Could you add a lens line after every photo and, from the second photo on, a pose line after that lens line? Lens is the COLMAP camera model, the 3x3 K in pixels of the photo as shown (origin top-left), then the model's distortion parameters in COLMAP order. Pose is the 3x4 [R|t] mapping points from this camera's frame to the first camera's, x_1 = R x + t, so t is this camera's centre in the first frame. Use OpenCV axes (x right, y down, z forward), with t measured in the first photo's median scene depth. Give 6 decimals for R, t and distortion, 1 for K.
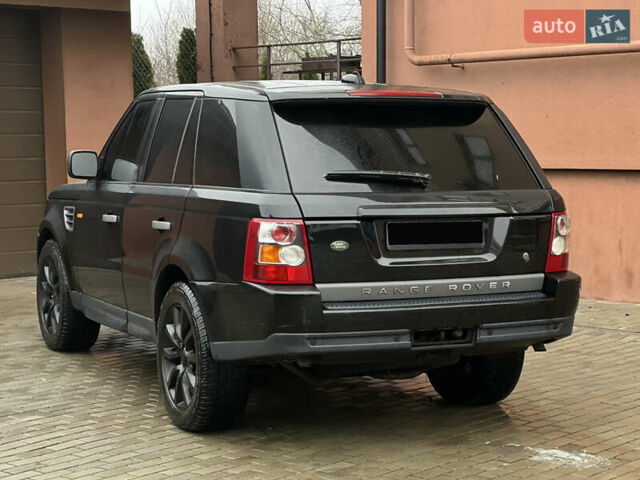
lens RADIAL K [[1327.4, 0, 320.0], [0, 1327.4, 240.0], [0, 0, 1]] dist [0.063536, 0.161465]
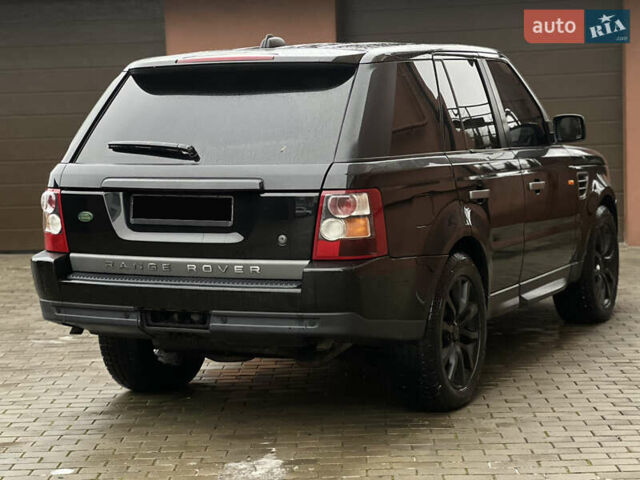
lens RADIAL K [[1327.4, 0, 320.0], [0, 1327.4, 240.0], [0, 0, 1]] dist [0.063536, 0.161465]
pose [[0.642325, 0.055593, -0.764413, 0.870358], [-0.034374, 0.998452, 0.043731, -0.027137], [0.765661, -0.001814, 0.643242, 0.475690]]
